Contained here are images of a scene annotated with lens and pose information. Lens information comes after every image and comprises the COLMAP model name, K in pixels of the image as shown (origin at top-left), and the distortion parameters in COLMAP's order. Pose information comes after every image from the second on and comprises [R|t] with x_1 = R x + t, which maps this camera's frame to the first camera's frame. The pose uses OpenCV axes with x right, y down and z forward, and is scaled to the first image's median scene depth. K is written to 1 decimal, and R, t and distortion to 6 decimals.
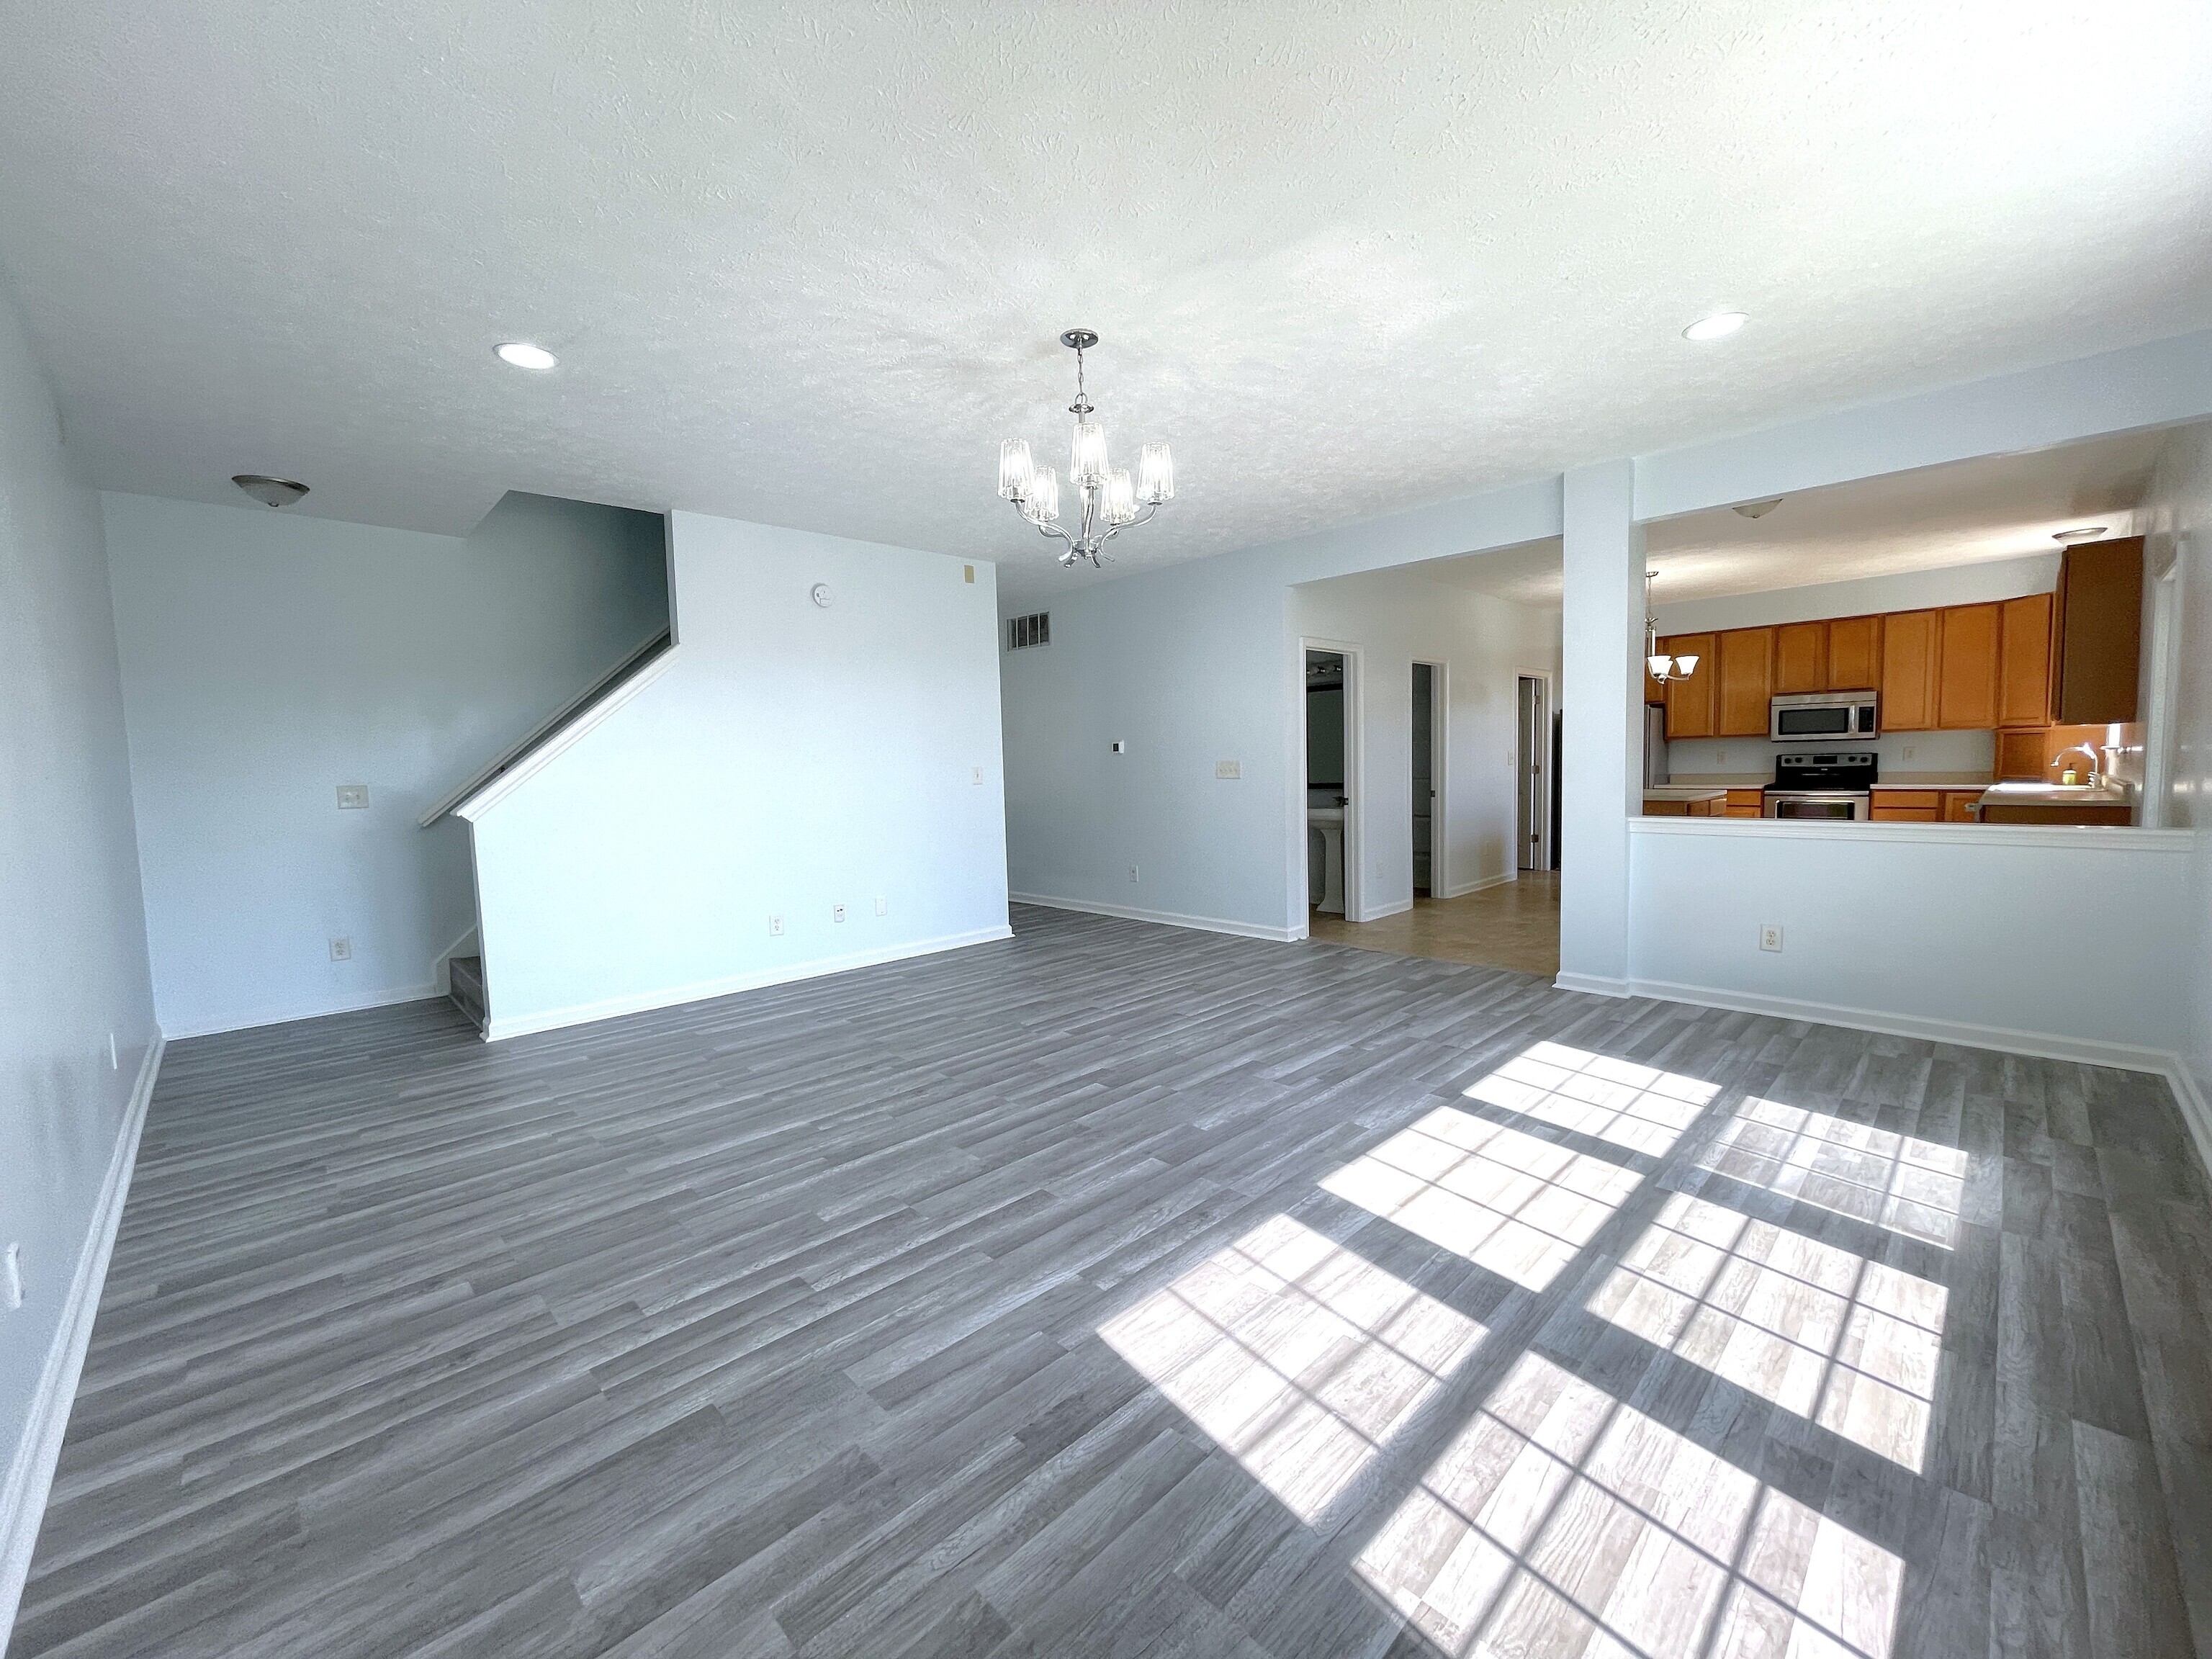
lens RADIAL K [[891.1, 0, 1099.0], [0, 891.1, 833.8], [0, 0, 1]] dist [-0.004279, 0.001685]
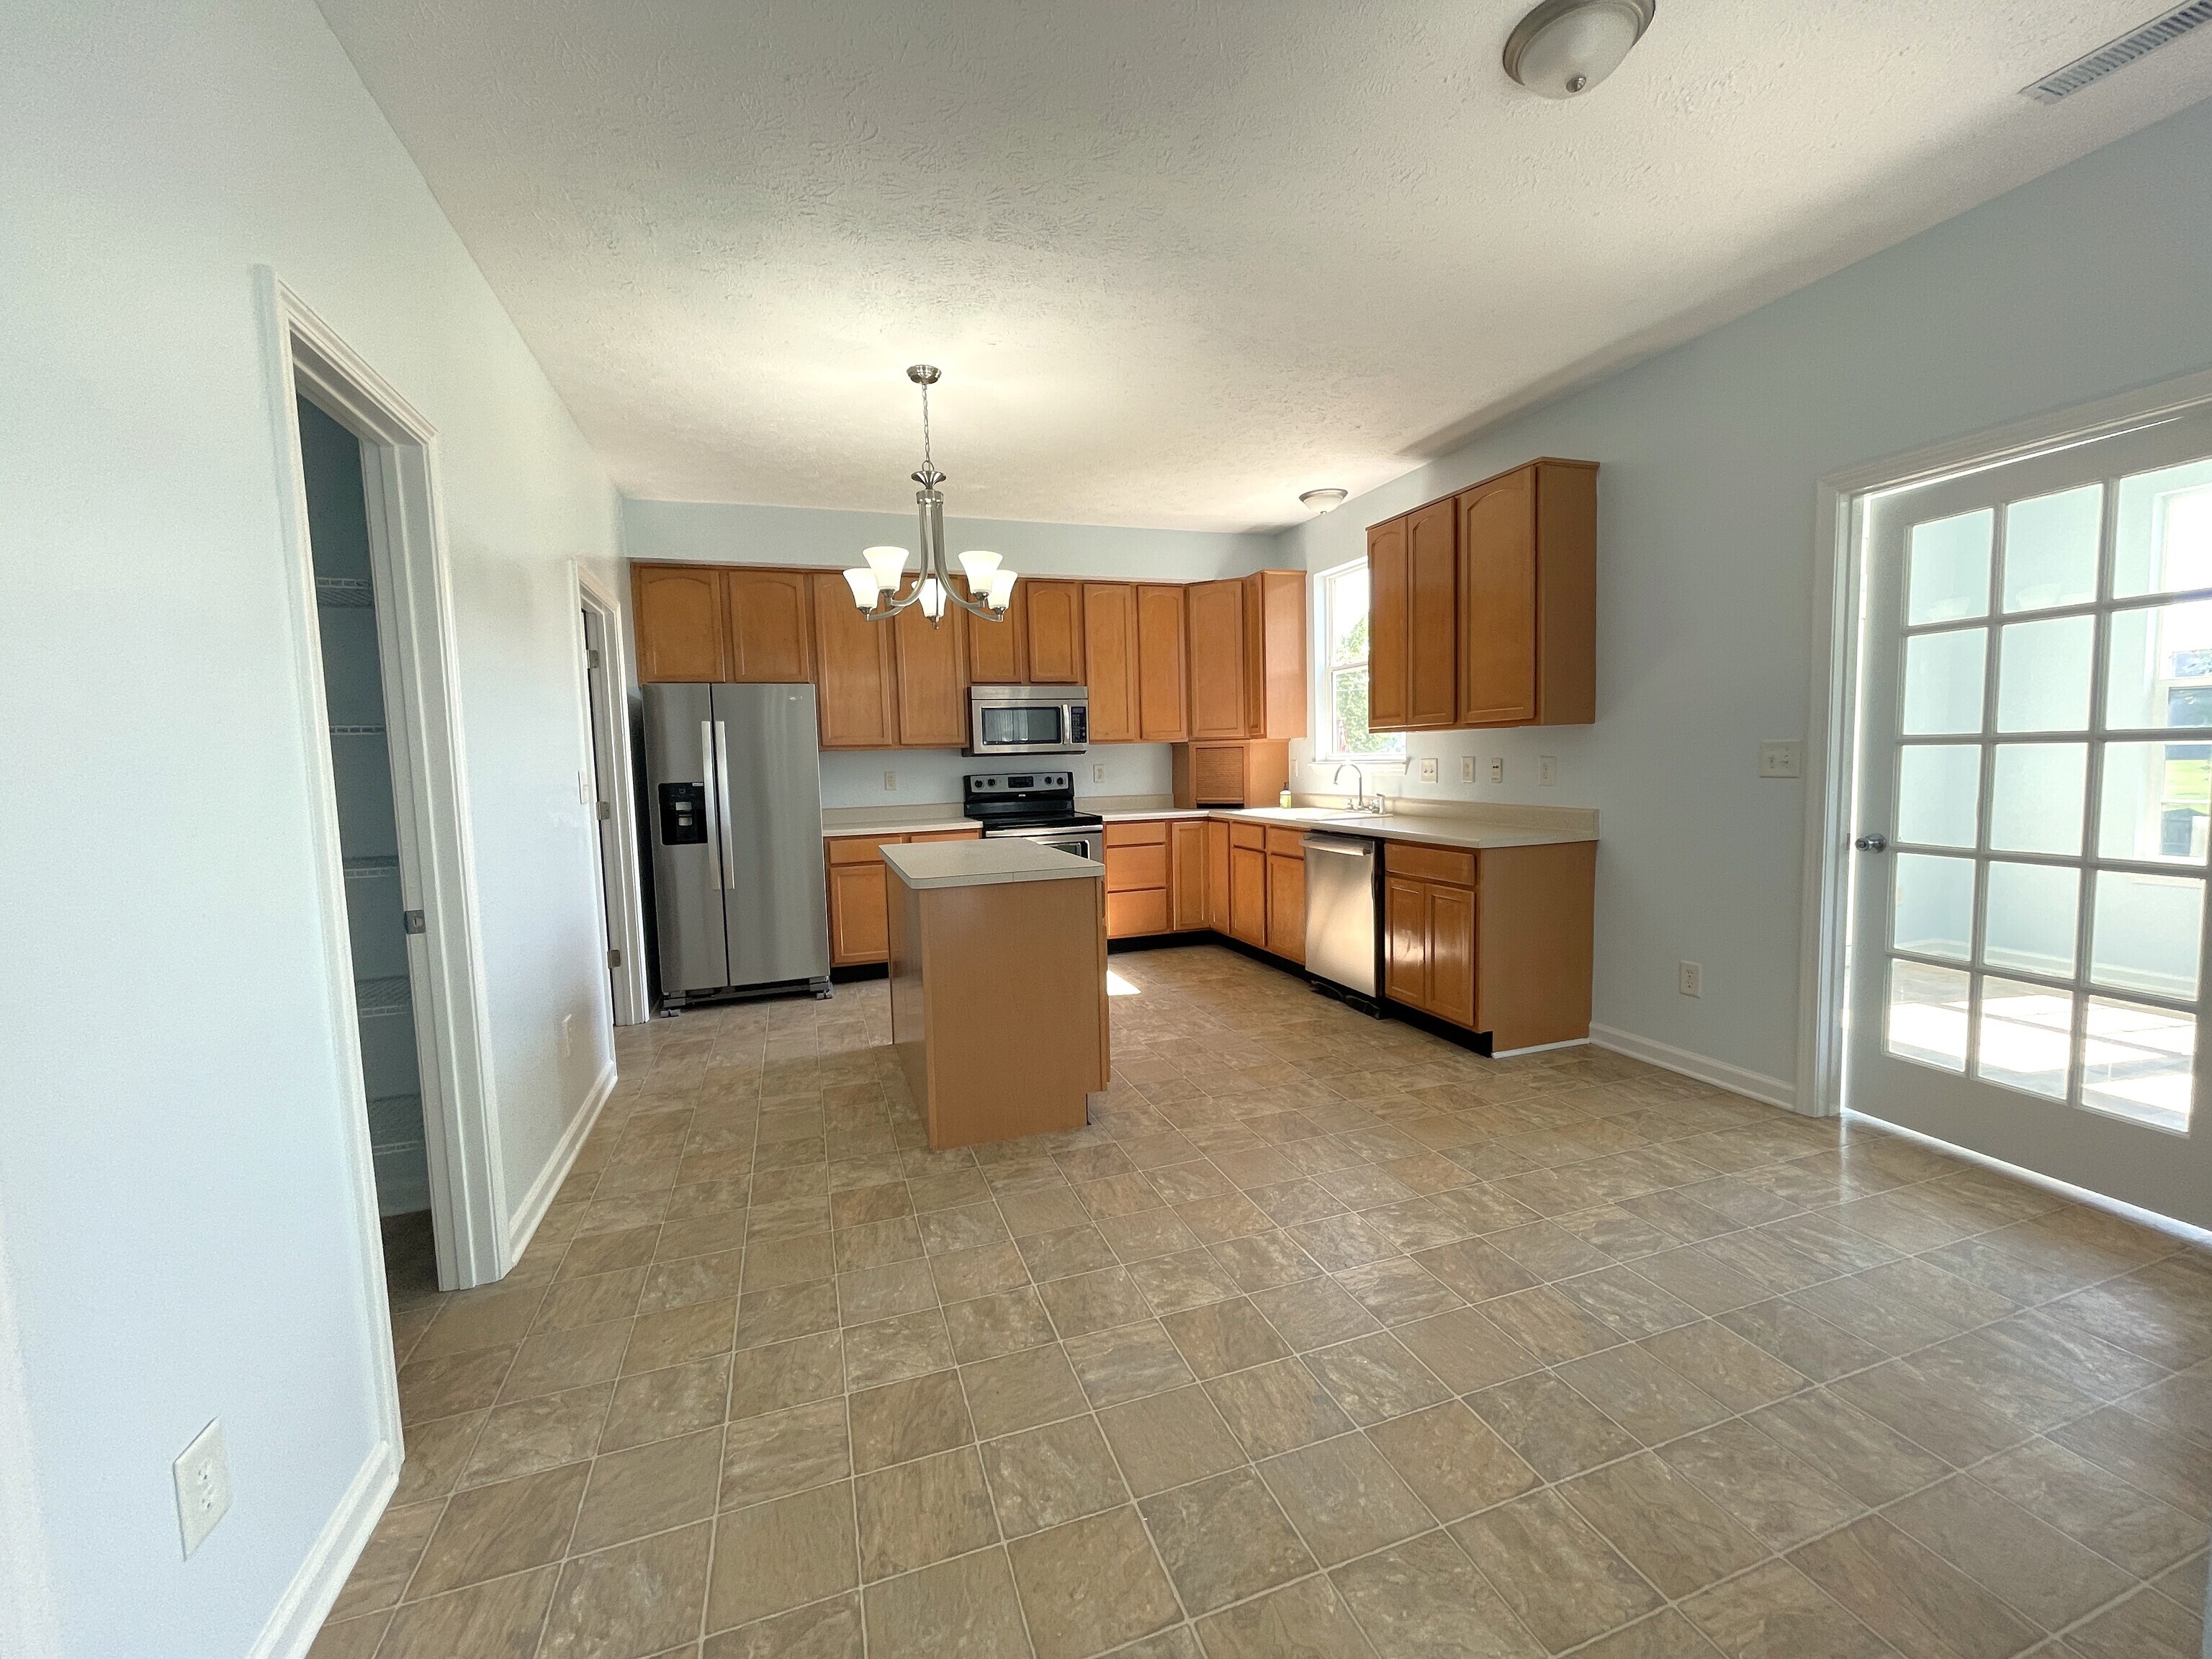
lens RADIAL K [[891.1, 0, 1110.3], [0, 891.1, 831.5], [0, 0, 1]] dist [-0.004279, 0.001685]
pose [[0.420554, -0.059253, 0.905331, 0.468929], [0.090144, 0.995656, 0.023291, -0.123614], [-0.902778, 0.071815, 0.424068, 1.461274]]
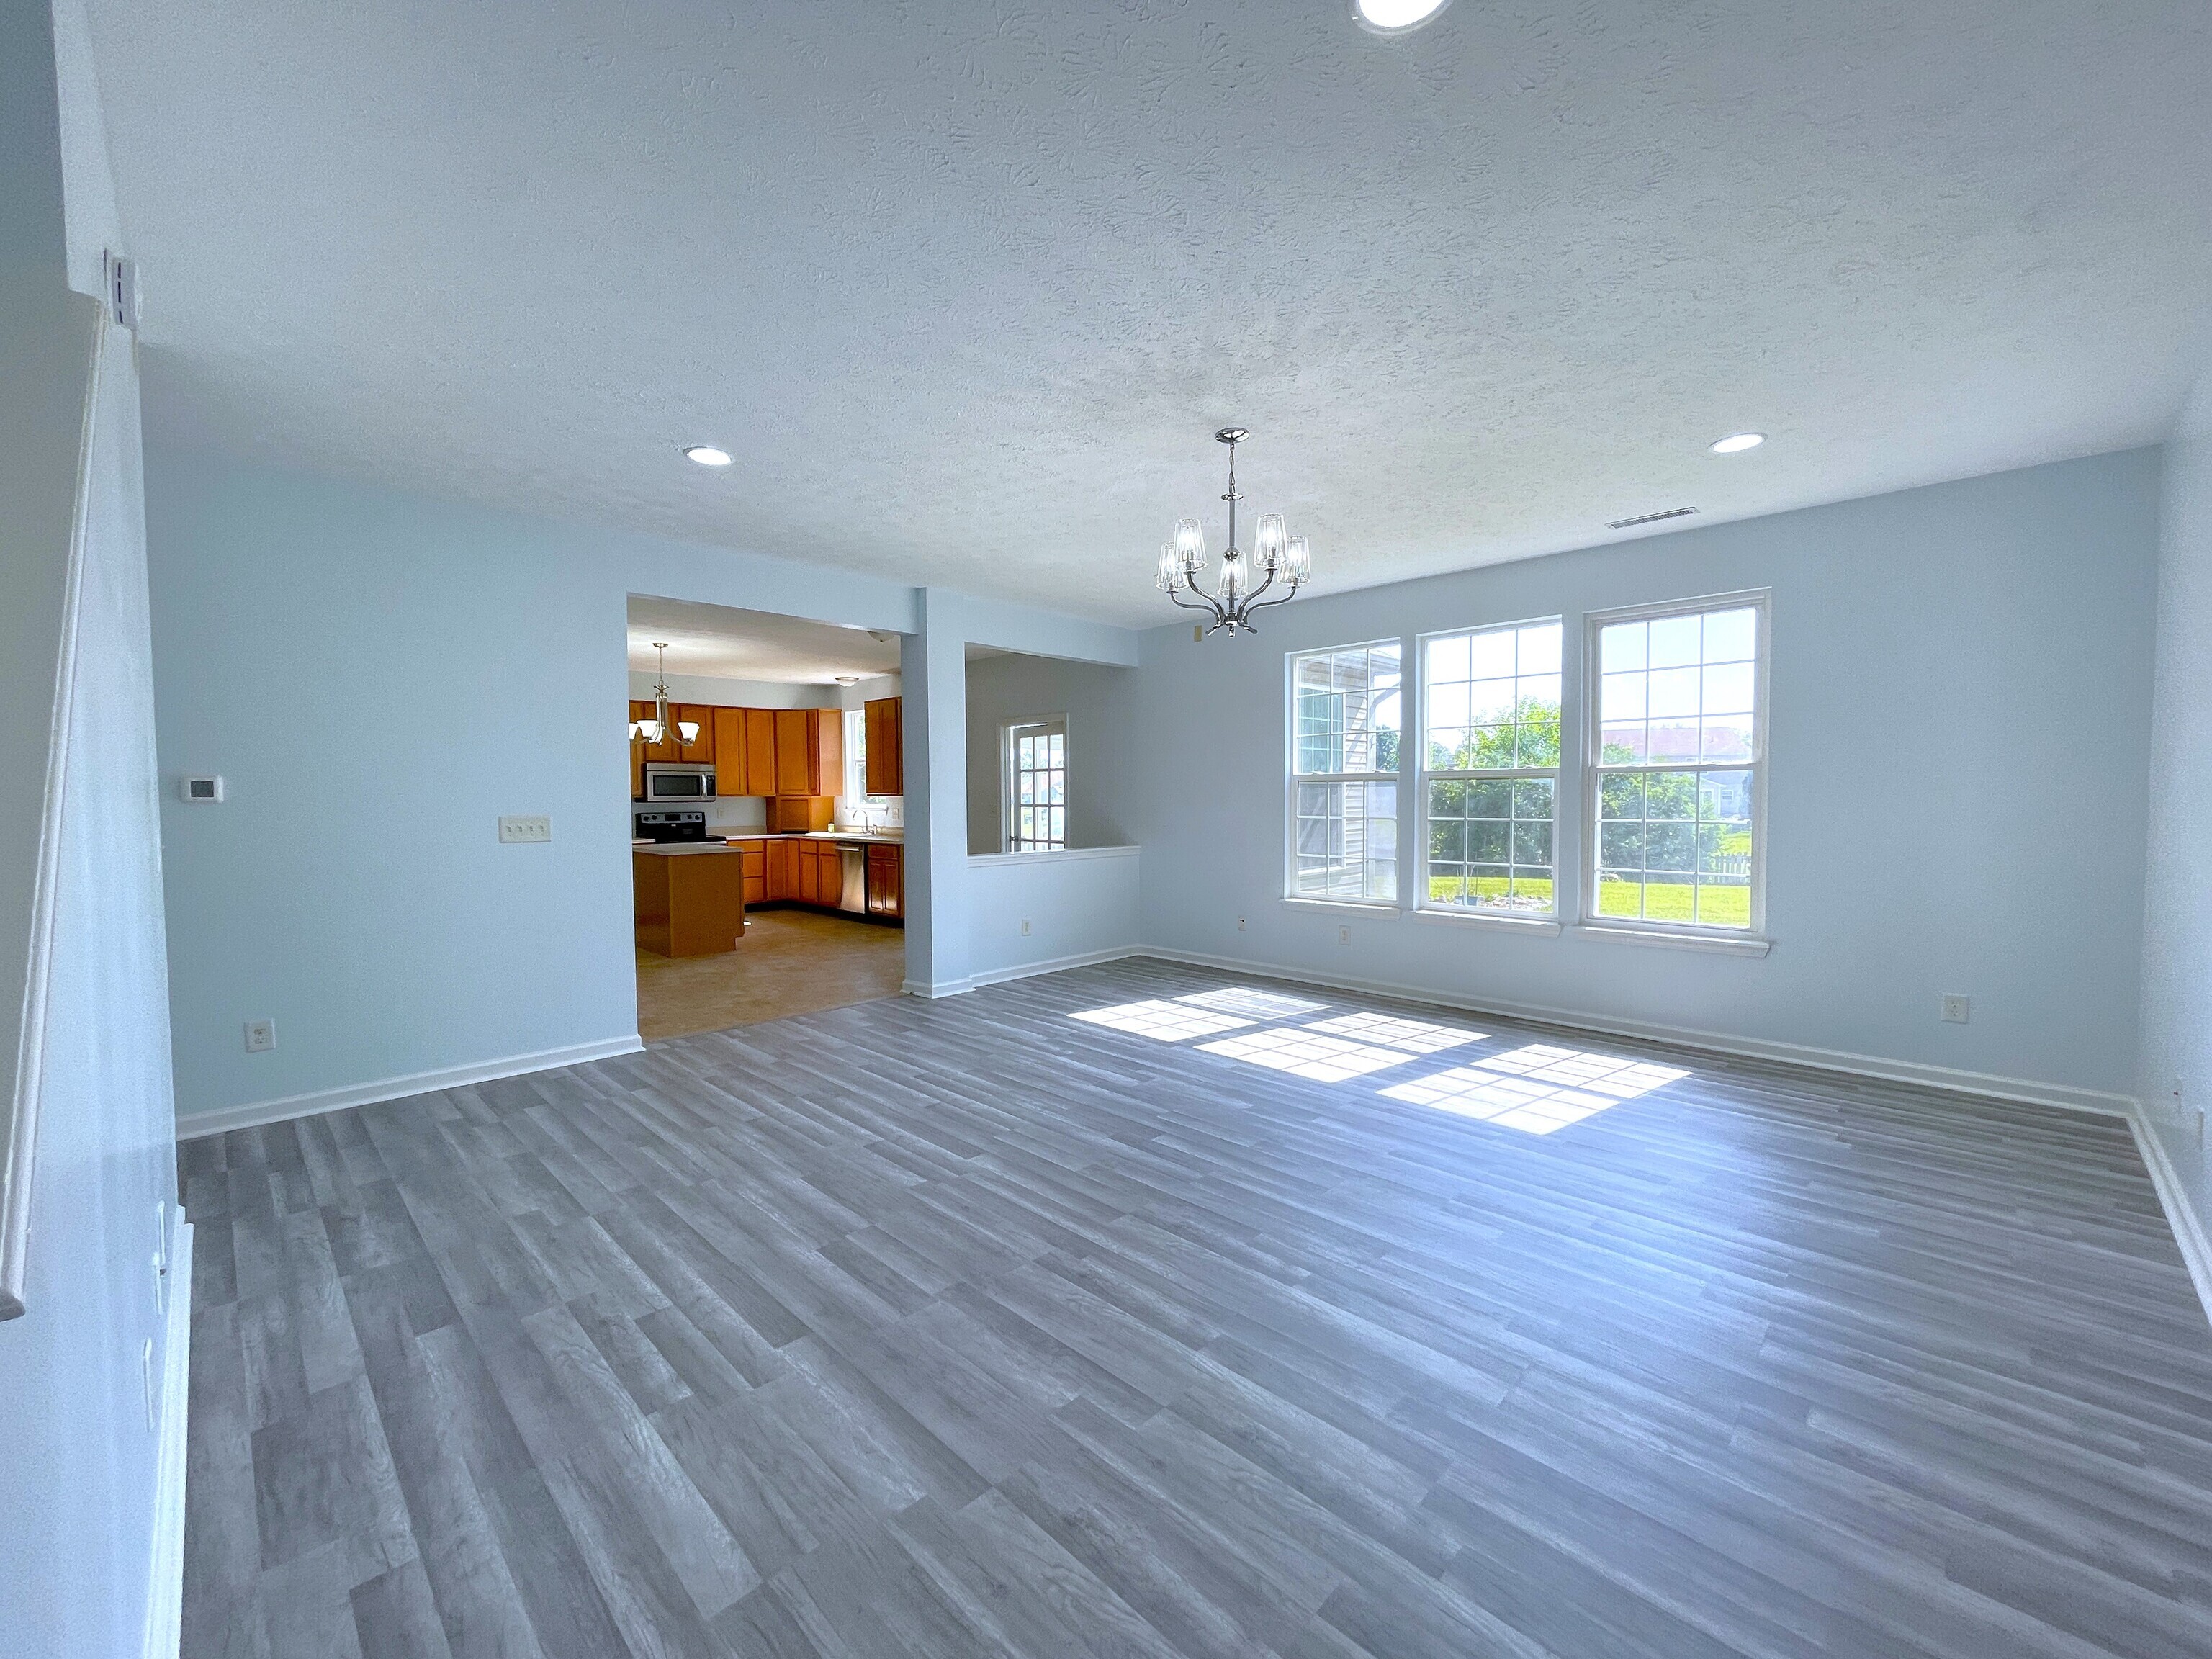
lens RADIAL K [[891.1, 0, 1108.2], [0, 891.1, 829.6], [0, 0, 1]] dist [-0.004279, 0.001685]
pose [[-0.015587, -0.013507, 0.999787, -0.924811], [0.088892, 0.995931, 0.014841, -0.073472], [-0.995919, 0.089104, -0.014323, 0.978542]]
